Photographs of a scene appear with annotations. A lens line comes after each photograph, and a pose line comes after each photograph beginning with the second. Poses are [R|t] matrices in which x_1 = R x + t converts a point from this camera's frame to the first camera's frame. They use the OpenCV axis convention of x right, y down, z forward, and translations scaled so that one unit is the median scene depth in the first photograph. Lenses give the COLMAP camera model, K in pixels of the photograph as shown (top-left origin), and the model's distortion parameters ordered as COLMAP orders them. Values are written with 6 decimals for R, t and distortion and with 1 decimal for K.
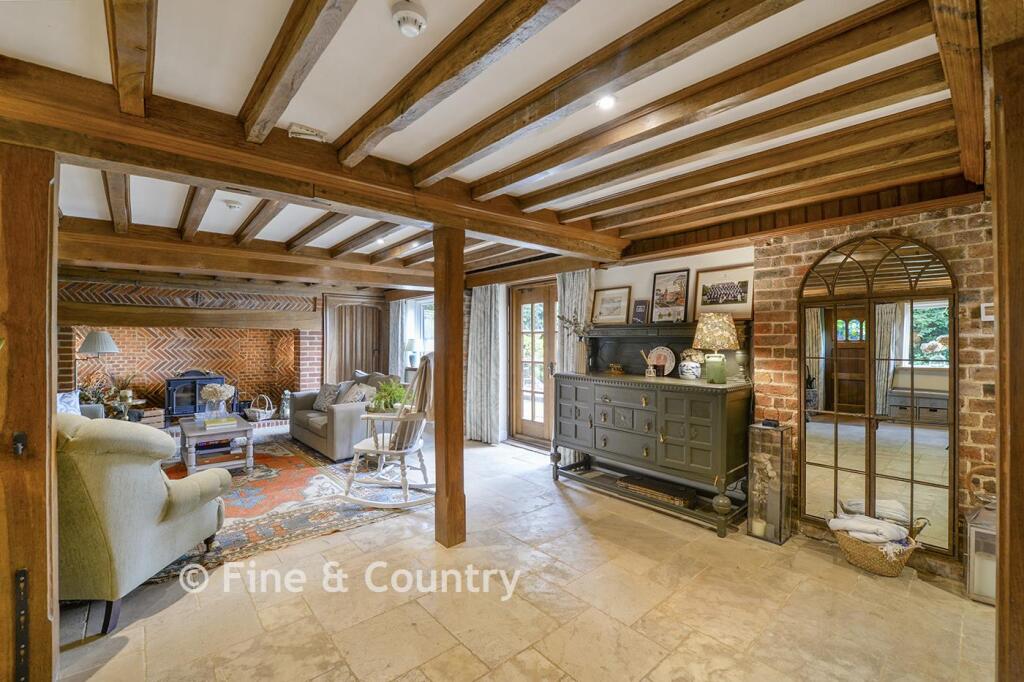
lens RADIAL K [[437.8, 0, 513.9], [0, 437.8, 340.3], [0, 0, 1]] dist [-0.014306, -0.000671]
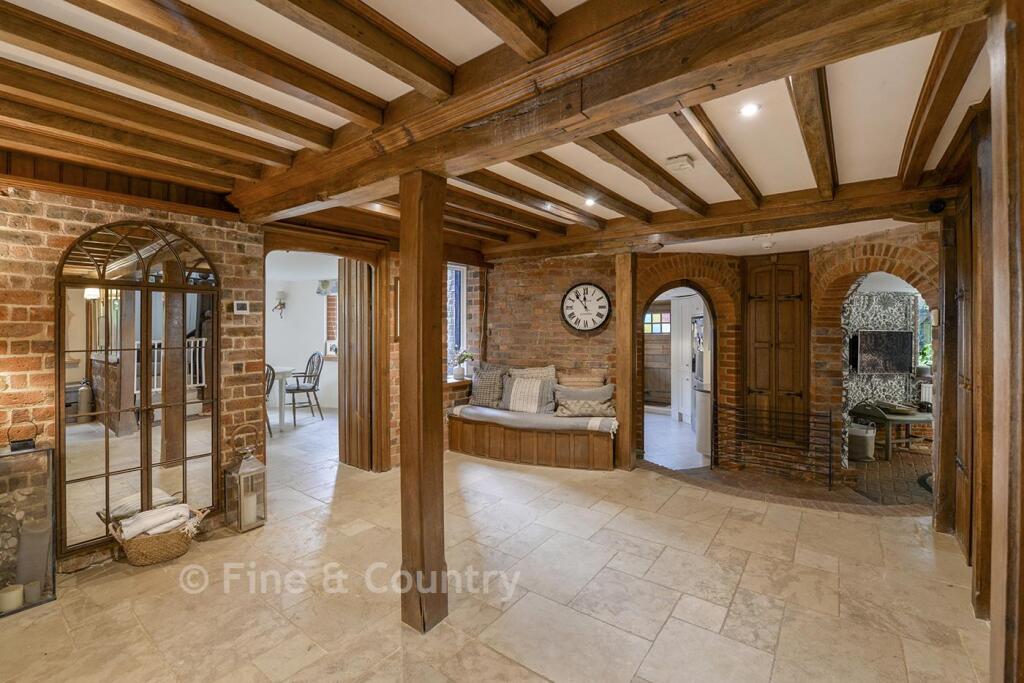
lens RADIAL K [[437.8, 0, 526.6], [0, 437.8, 326.3], [0, 0, 1]] dist [-0.014306, -0.000671]
pose [[-0.215366, 0.008138, 0.976499, -0.315027], [0.005177, 0.999961, -0.007192, 0.003870], [-0.976520, 0.003507, -0.215400, 0.374262]]
